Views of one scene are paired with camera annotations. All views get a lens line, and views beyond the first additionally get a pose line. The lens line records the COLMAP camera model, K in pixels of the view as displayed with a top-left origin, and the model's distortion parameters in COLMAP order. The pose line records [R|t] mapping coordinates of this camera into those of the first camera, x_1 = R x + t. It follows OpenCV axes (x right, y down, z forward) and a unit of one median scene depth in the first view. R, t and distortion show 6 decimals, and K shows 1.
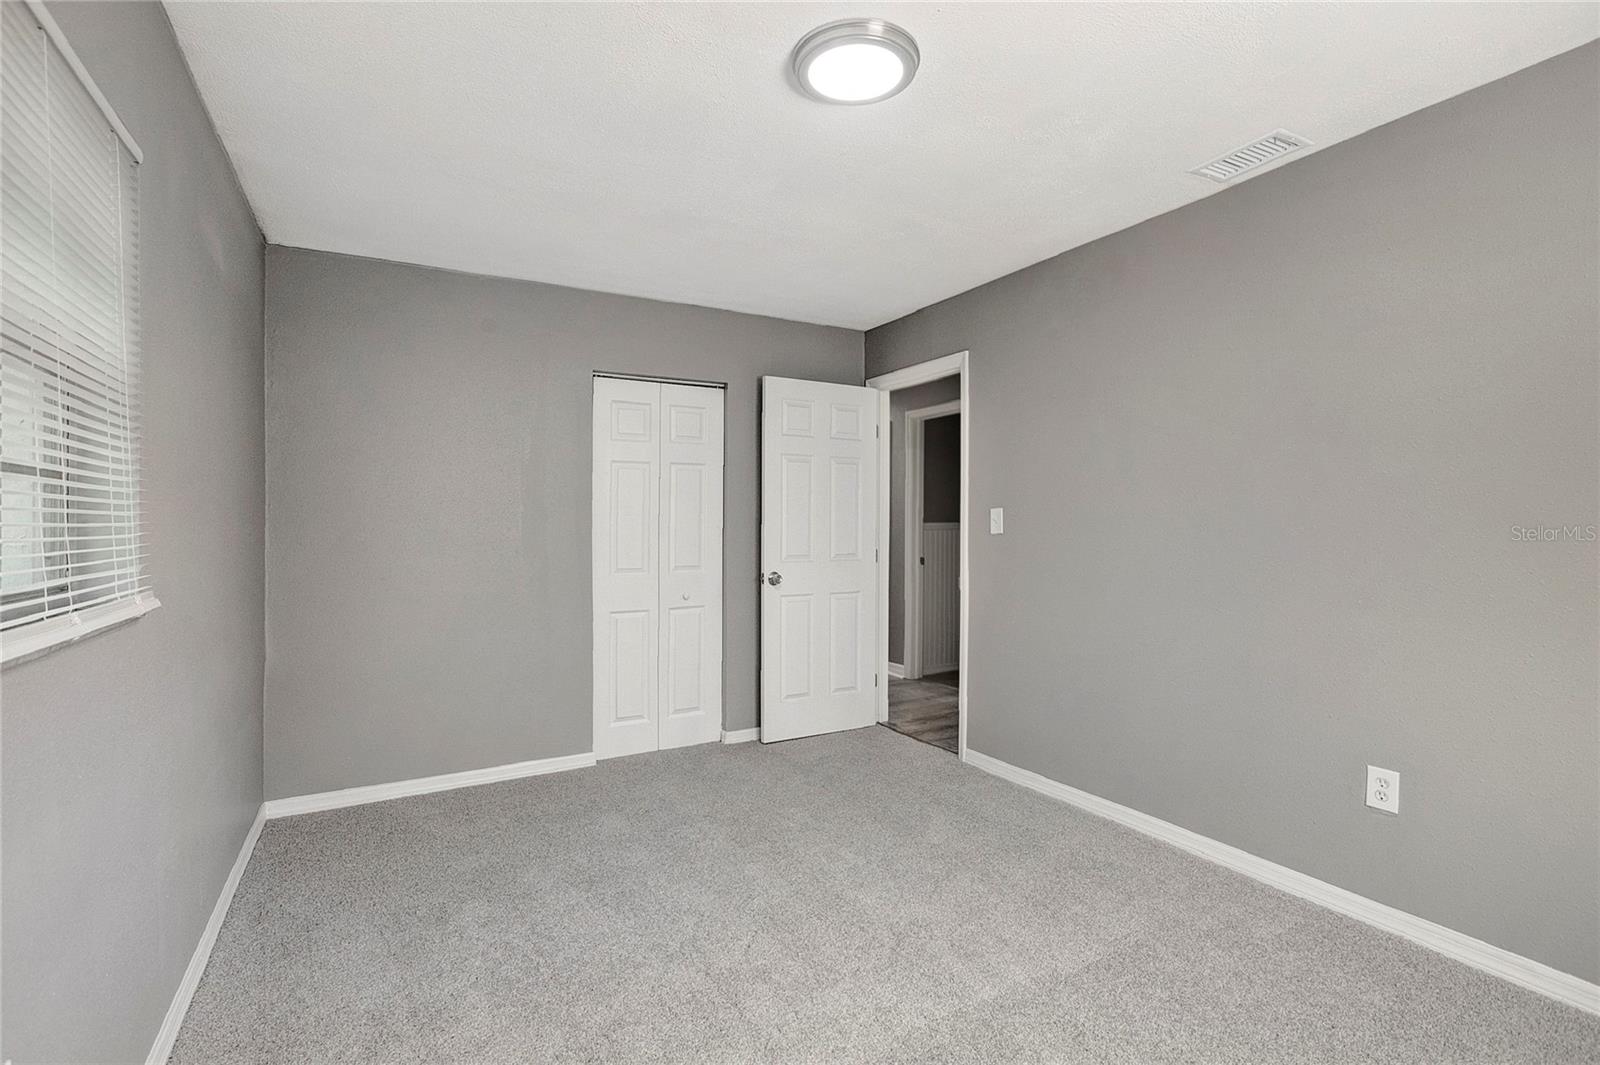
lens RADIAL K [[738.9, 0, 795.8], [0, 738.9, 535.8], [0, 0, 1]] dist [-0.011936, 0.003008]
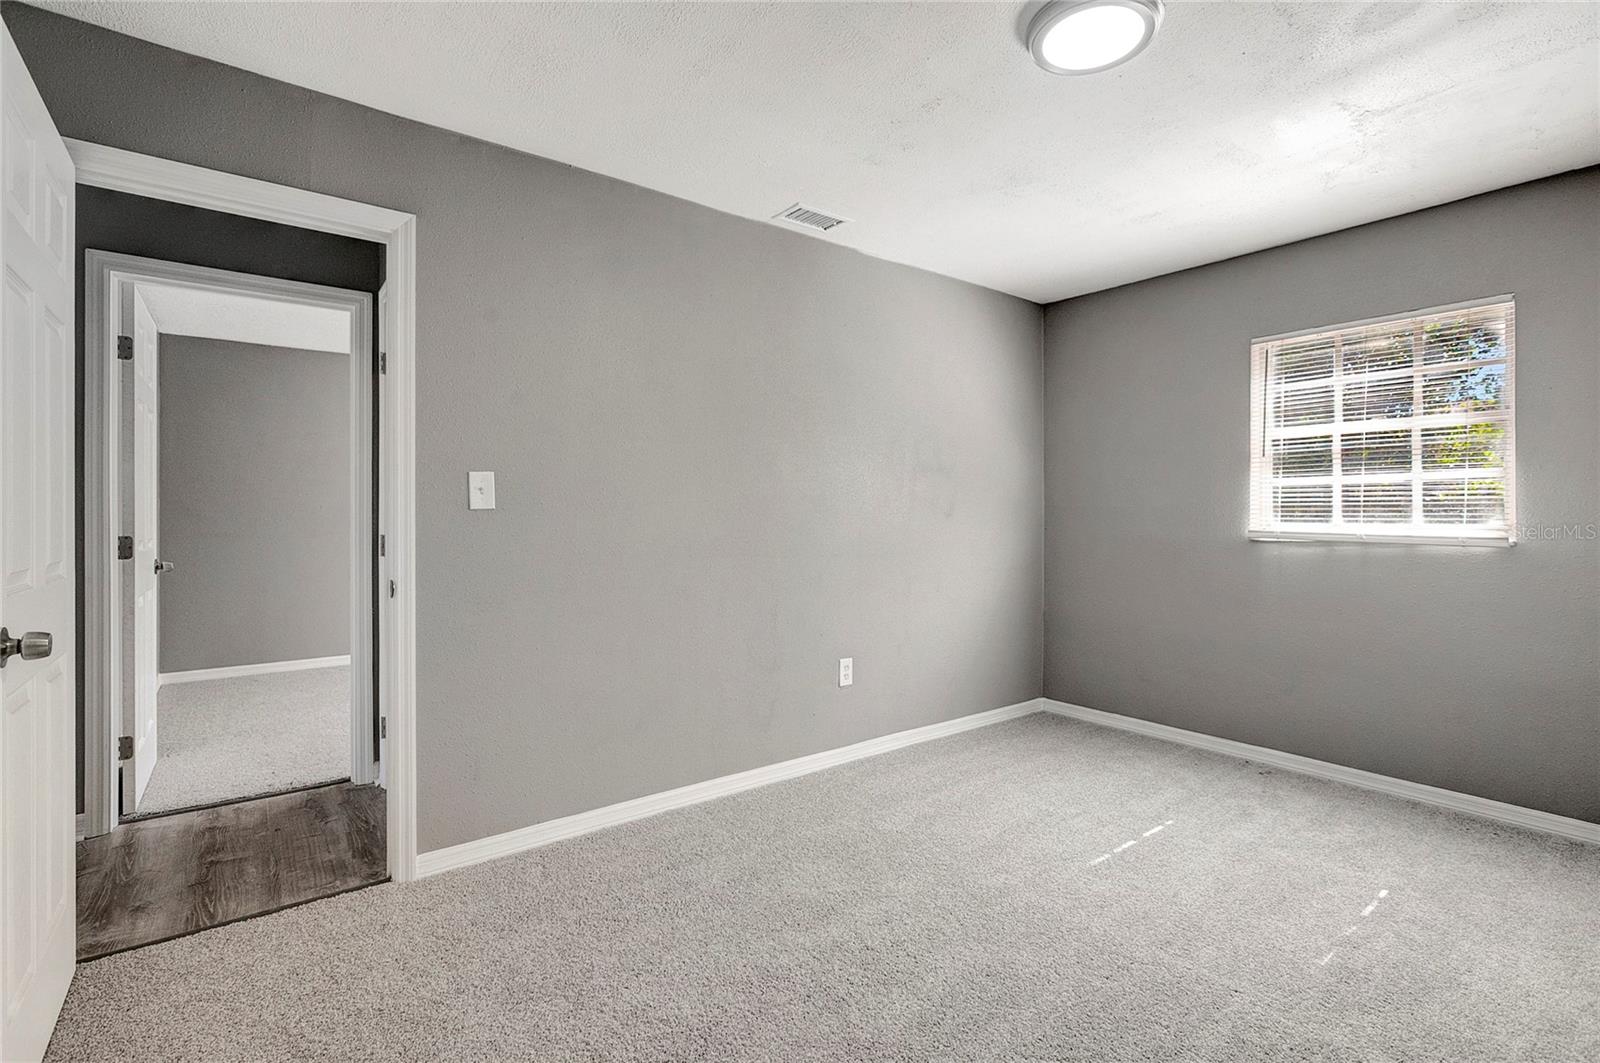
lens RADIAL K [[738.9, 0, 797.8], [0, 738.9, 515.4], [0, 0, 1]] dist [-0.011936, 0.003008]
pose [[-0.129645, -0.007908, 0.991529, -0.466589], [0.015291, 0.999833, 0.009974, 0.001108], [-0.991443, 0.016455, -0.129503, 0.845217]]
